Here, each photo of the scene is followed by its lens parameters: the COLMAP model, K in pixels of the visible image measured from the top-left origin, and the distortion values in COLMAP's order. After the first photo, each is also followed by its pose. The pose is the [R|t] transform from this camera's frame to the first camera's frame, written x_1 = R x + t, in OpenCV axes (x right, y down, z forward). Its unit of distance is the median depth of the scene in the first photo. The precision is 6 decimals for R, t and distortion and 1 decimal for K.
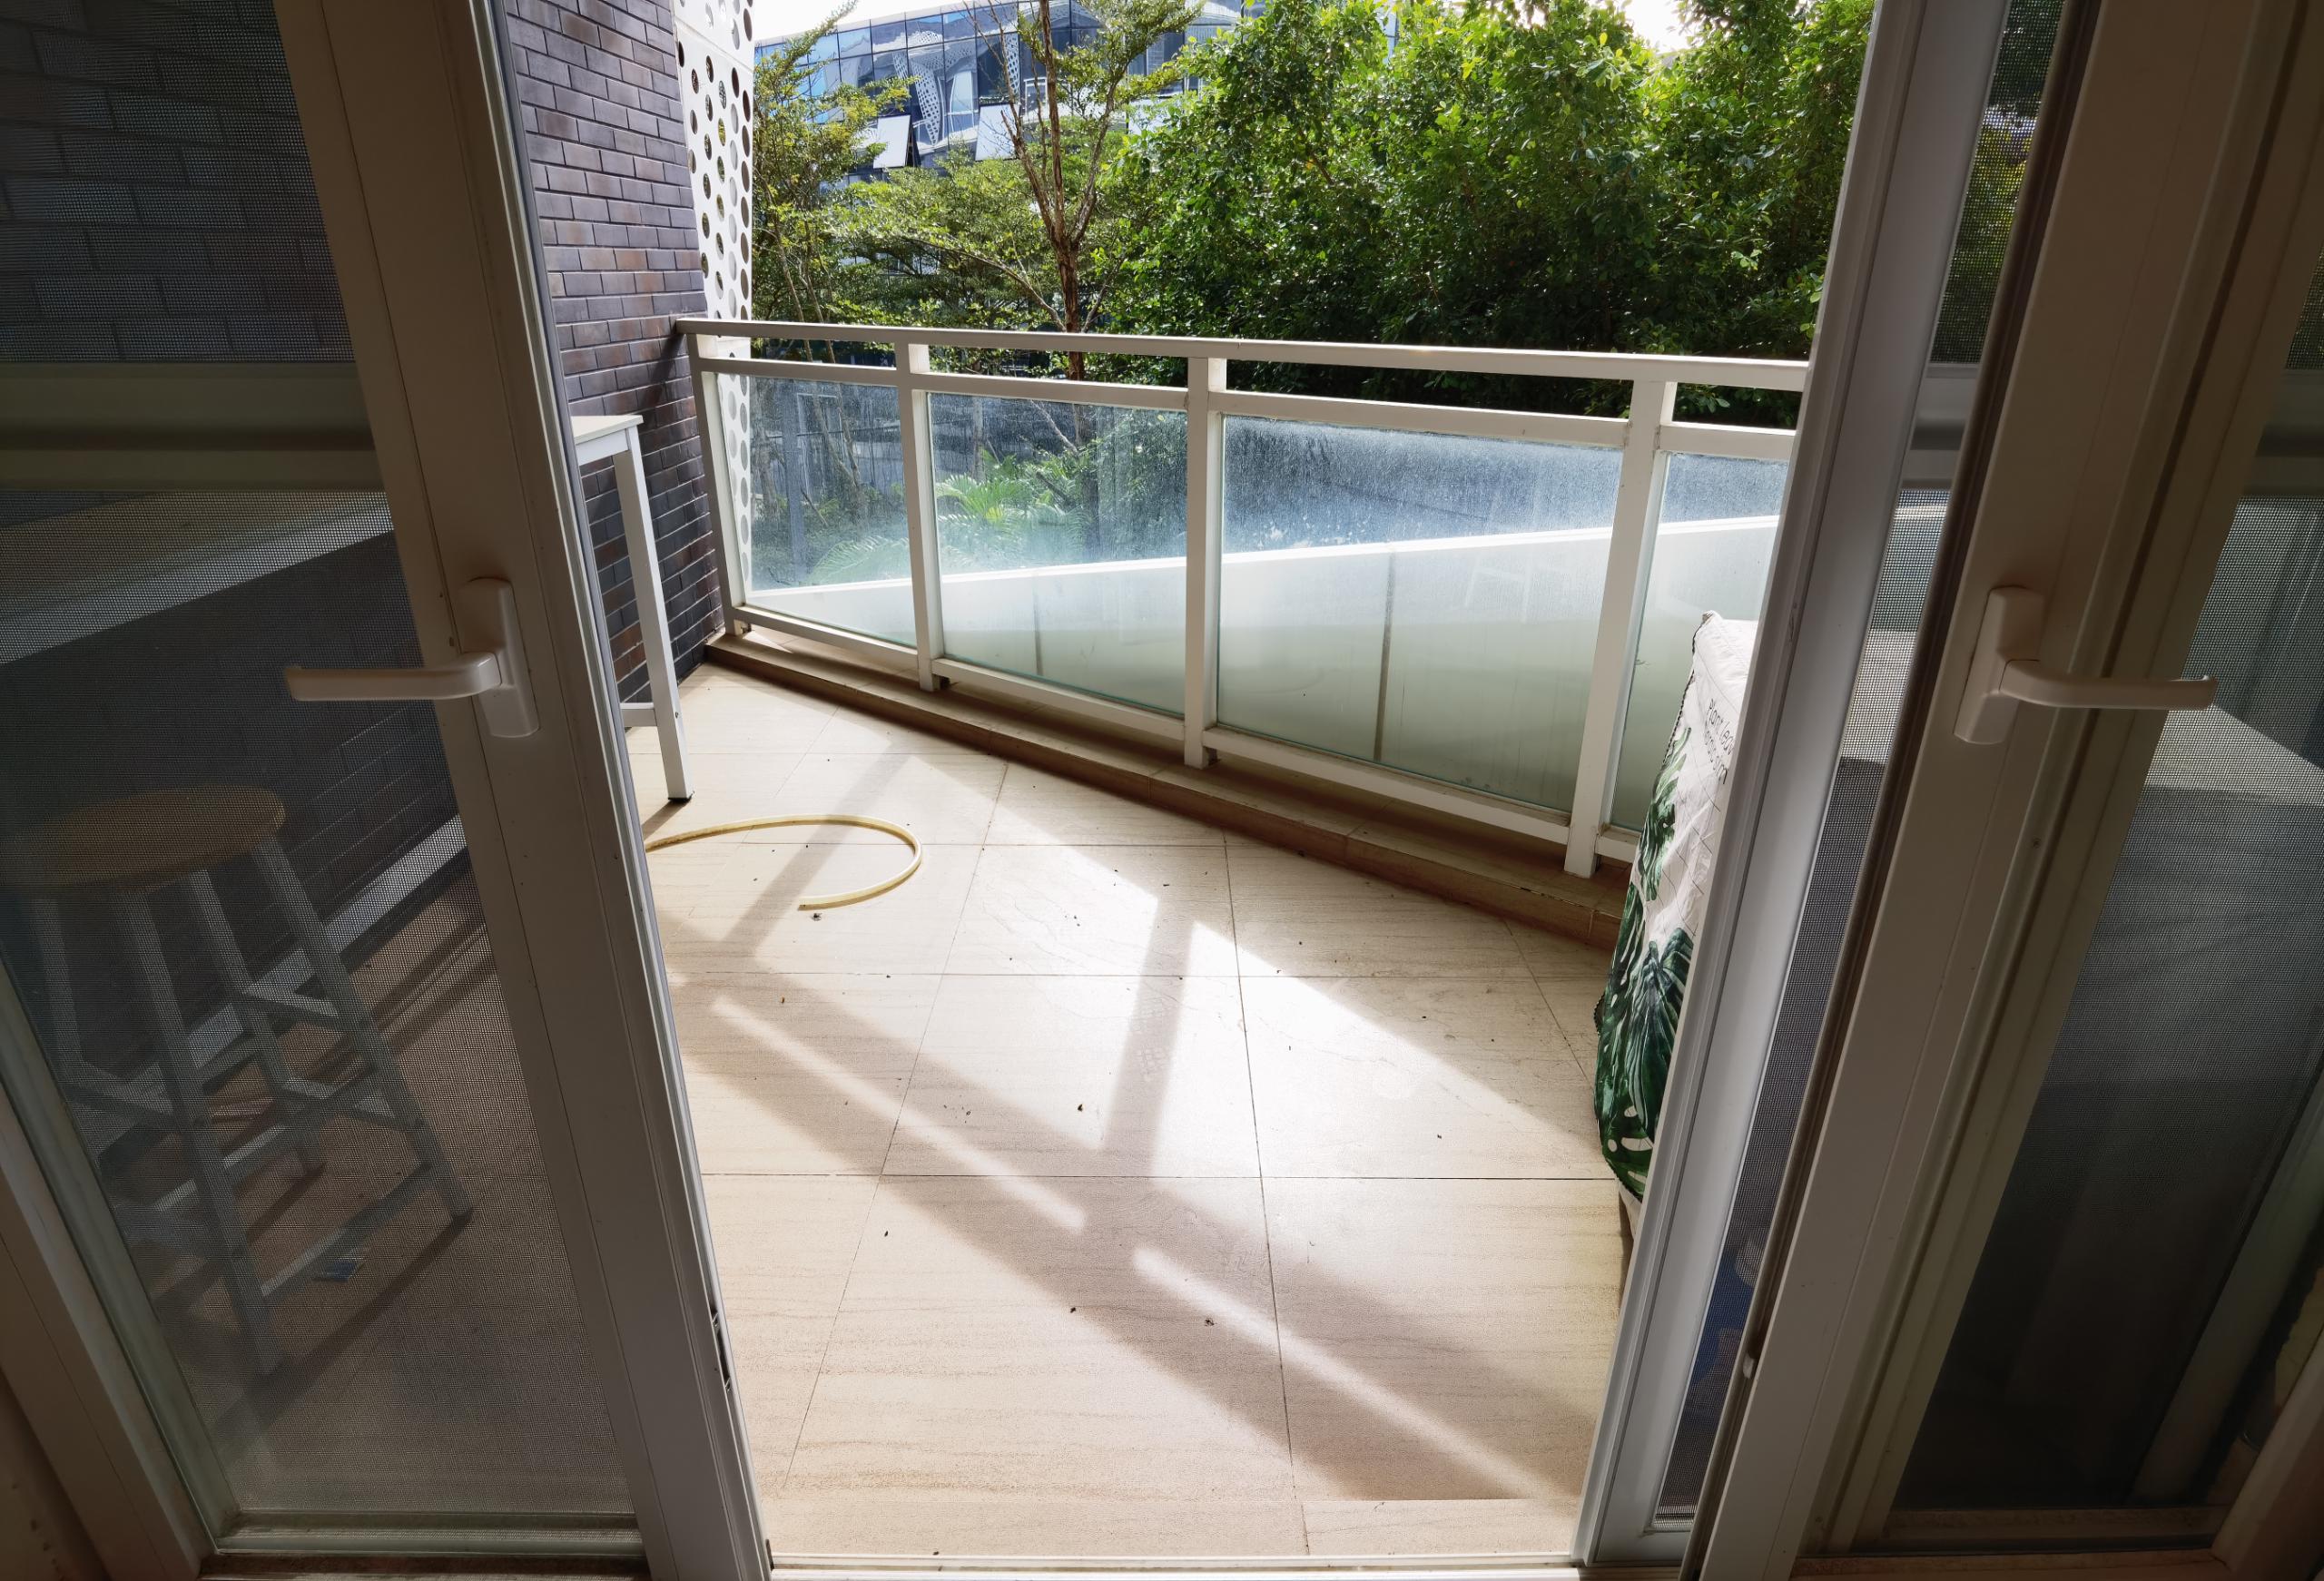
lens RADIAL K [[1214.7, 0, 1168.5], [0, 1214.7, 793.4], [0, 0, 1]] dist [-0.020425, -0.000153]
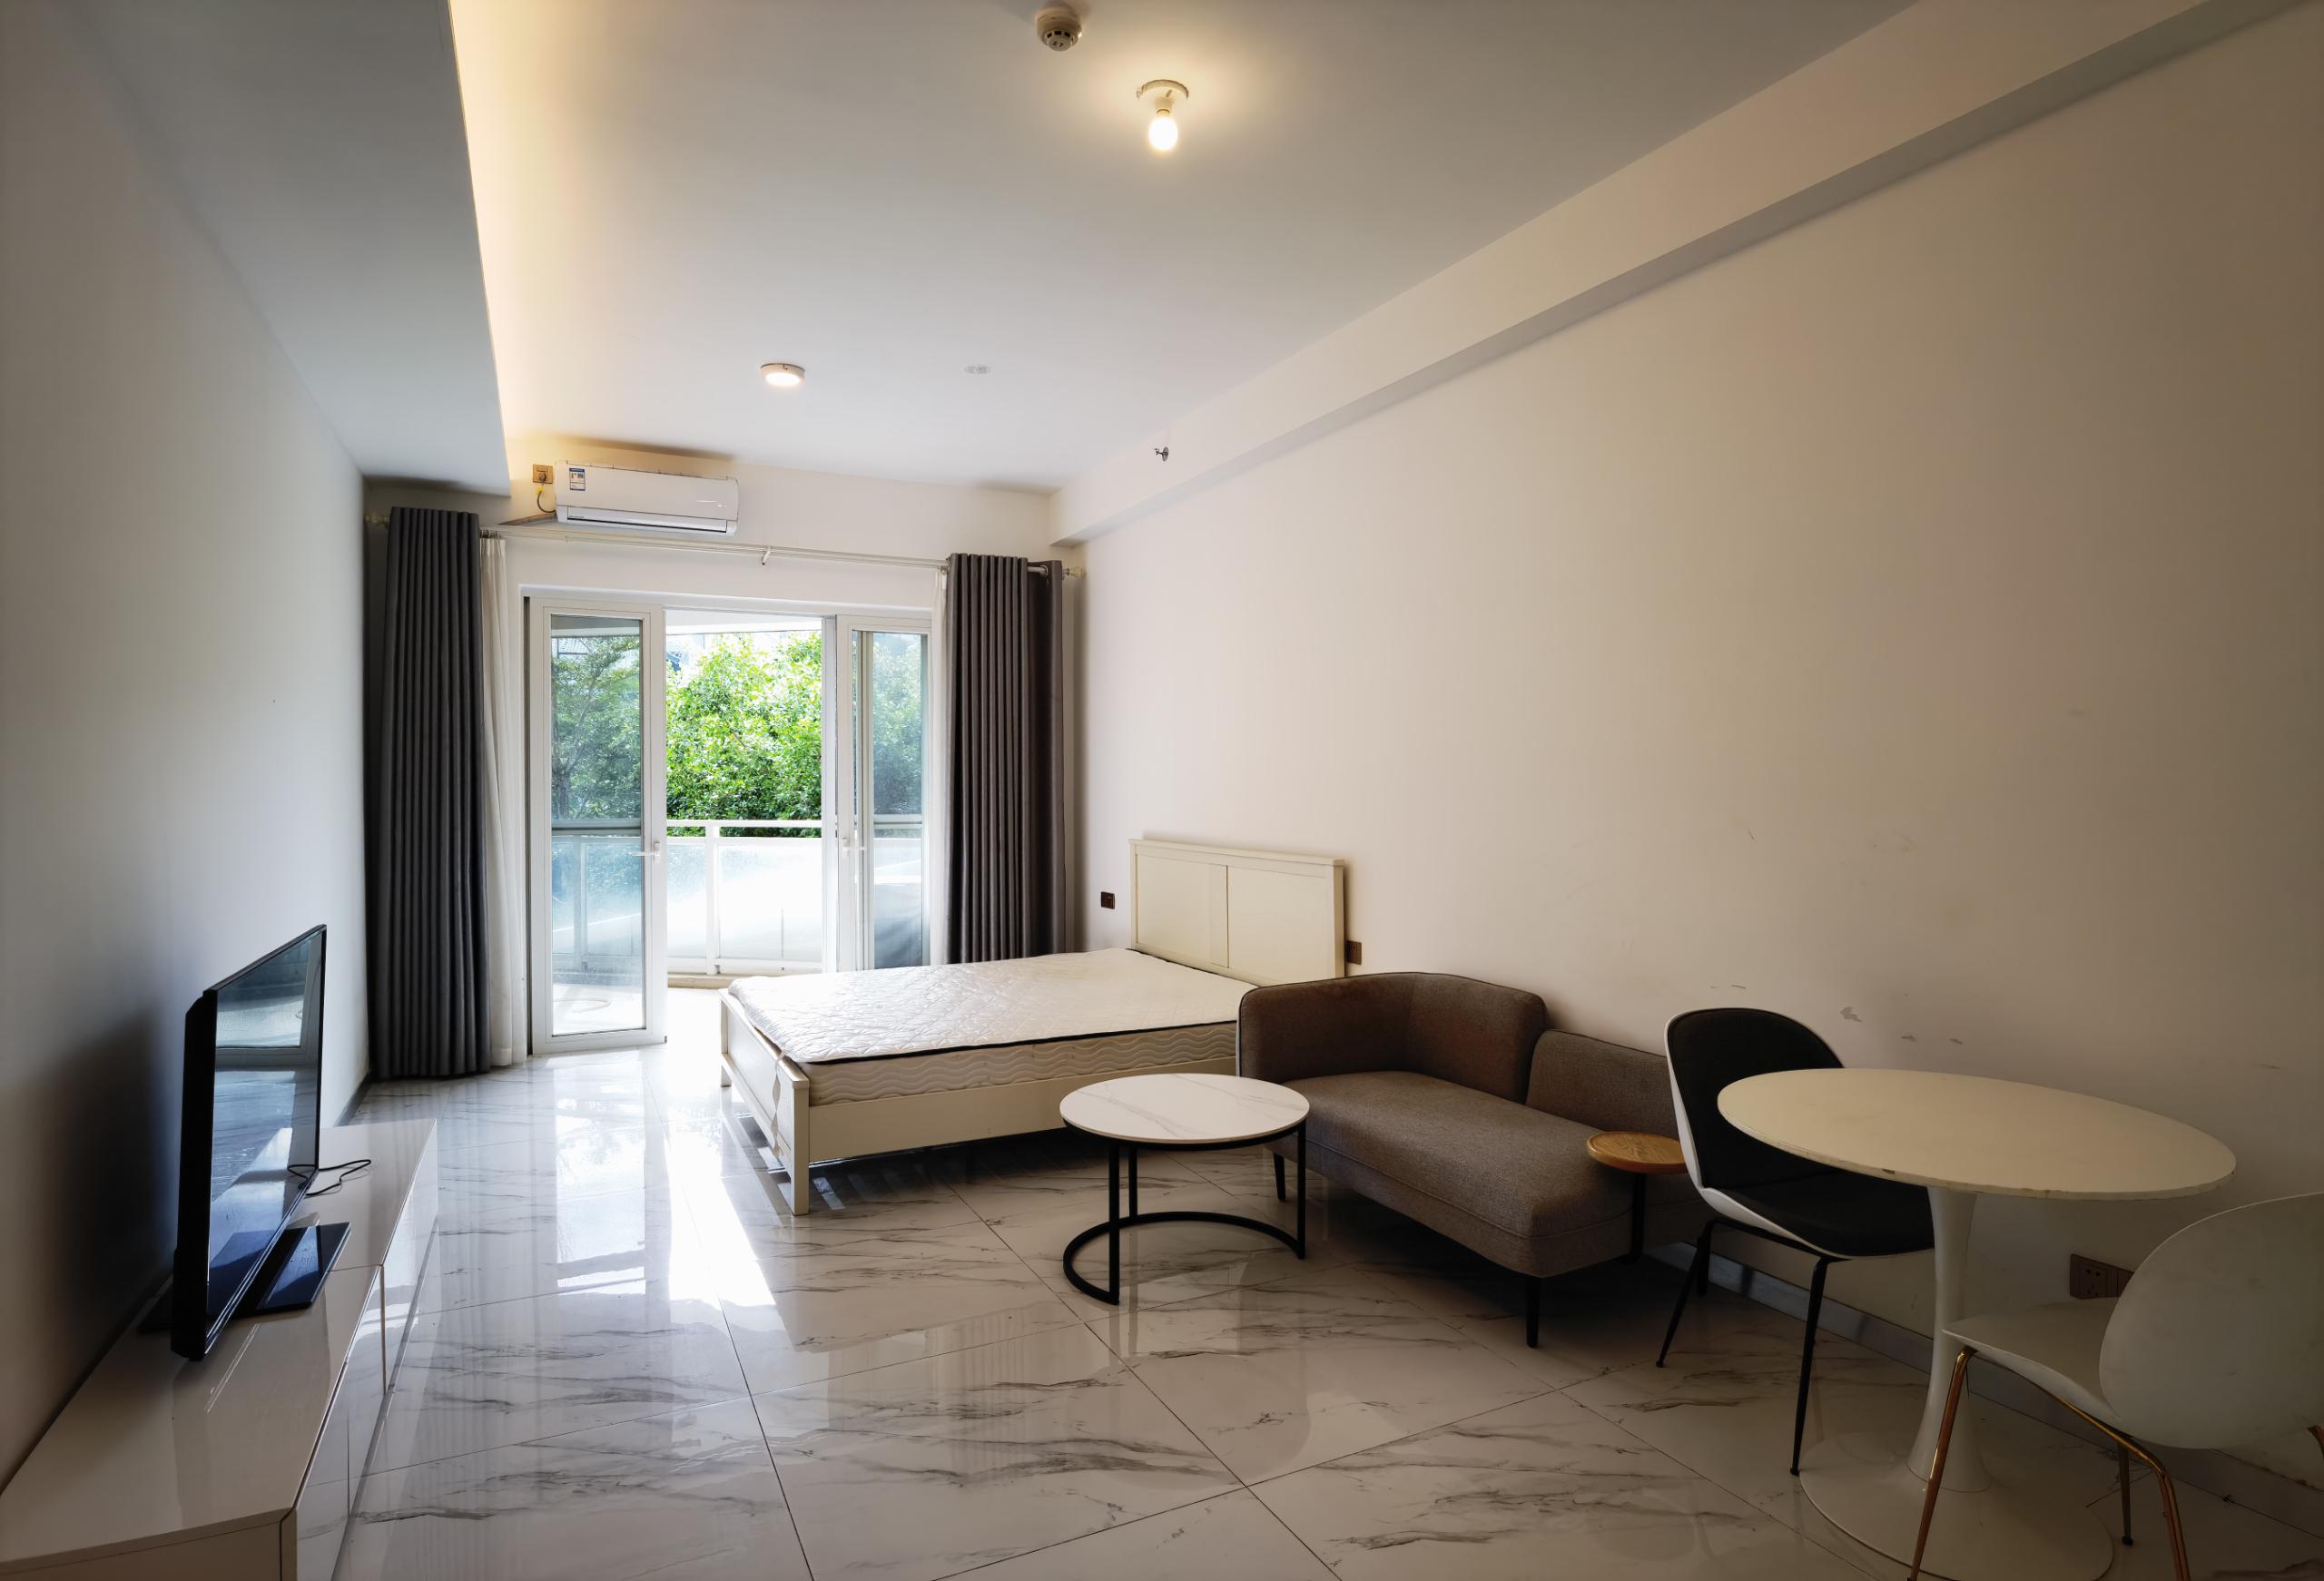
lens RADIAL K [[1214.7, 0, 1168.5], [0, 1214.7, 793.4], [0, 0, 1]] dist [-0.020425, -0.000153]
pose [[0.894654, -0.009748, 0.446654, -0.118802], [0.179484, 0.923376, -0.339356, 0.319696], [-0.409121, 0.383773, 0.827852, -0.807027]]
